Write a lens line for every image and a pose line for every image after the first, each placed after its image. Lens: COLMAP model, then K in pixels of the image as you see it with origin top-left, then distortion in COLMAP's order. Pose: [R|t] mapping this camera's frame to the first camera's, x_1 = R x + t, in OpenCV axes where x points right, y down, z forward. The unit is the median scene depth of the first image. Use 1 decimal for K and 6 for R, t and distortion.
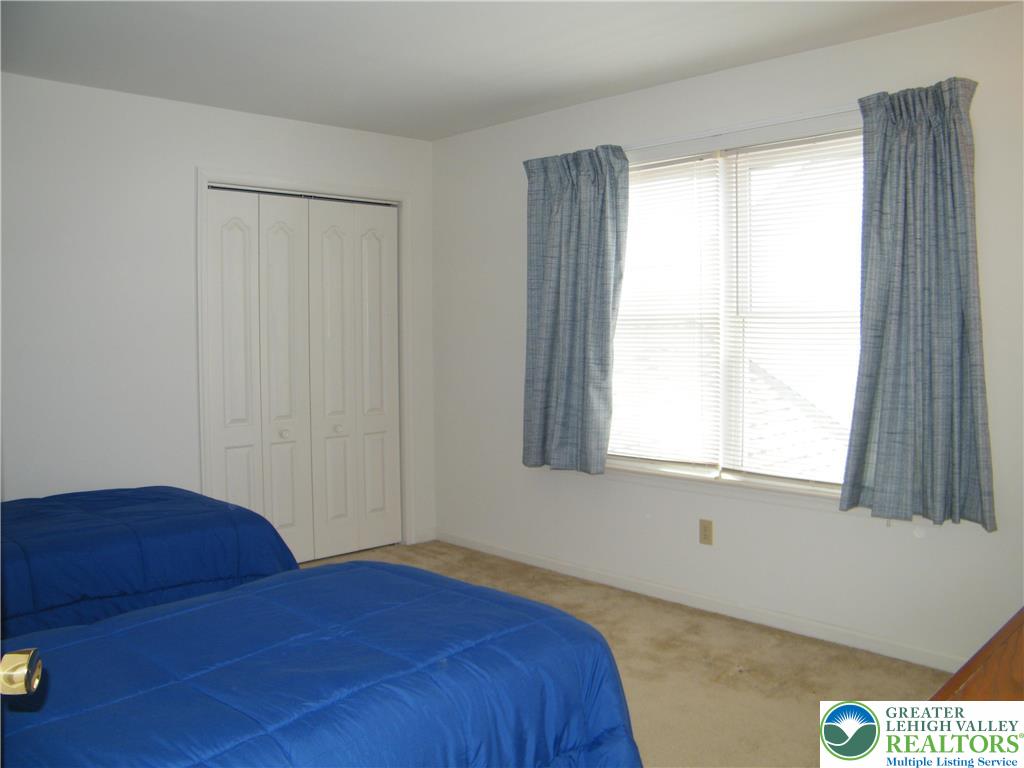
lens RADIAL K [[874.6, 0, 512.0], [0, 874.6, 384.0], [0, 0, 1]] dist [-0.054065, 0.001314]
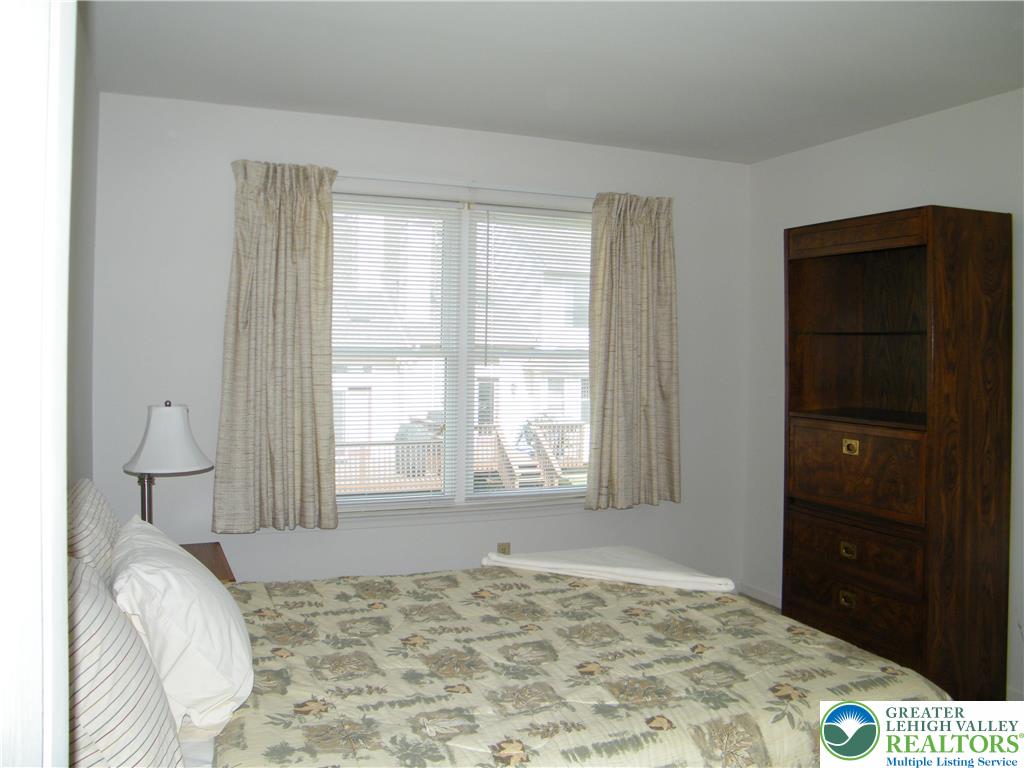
lens RADIAL K [[859.5, 0, 519.7], [0, 859.5, 363.5], [0, 0, 1]] dist [-0.198385, 0.179356]
pose [[0.372430, -0.001102, 0.928060, -0.693926], [0.046011, 0.998791, -0.017278, -0.043760], [-0.926919, 0.049136, 0.372030, 0.526823]]
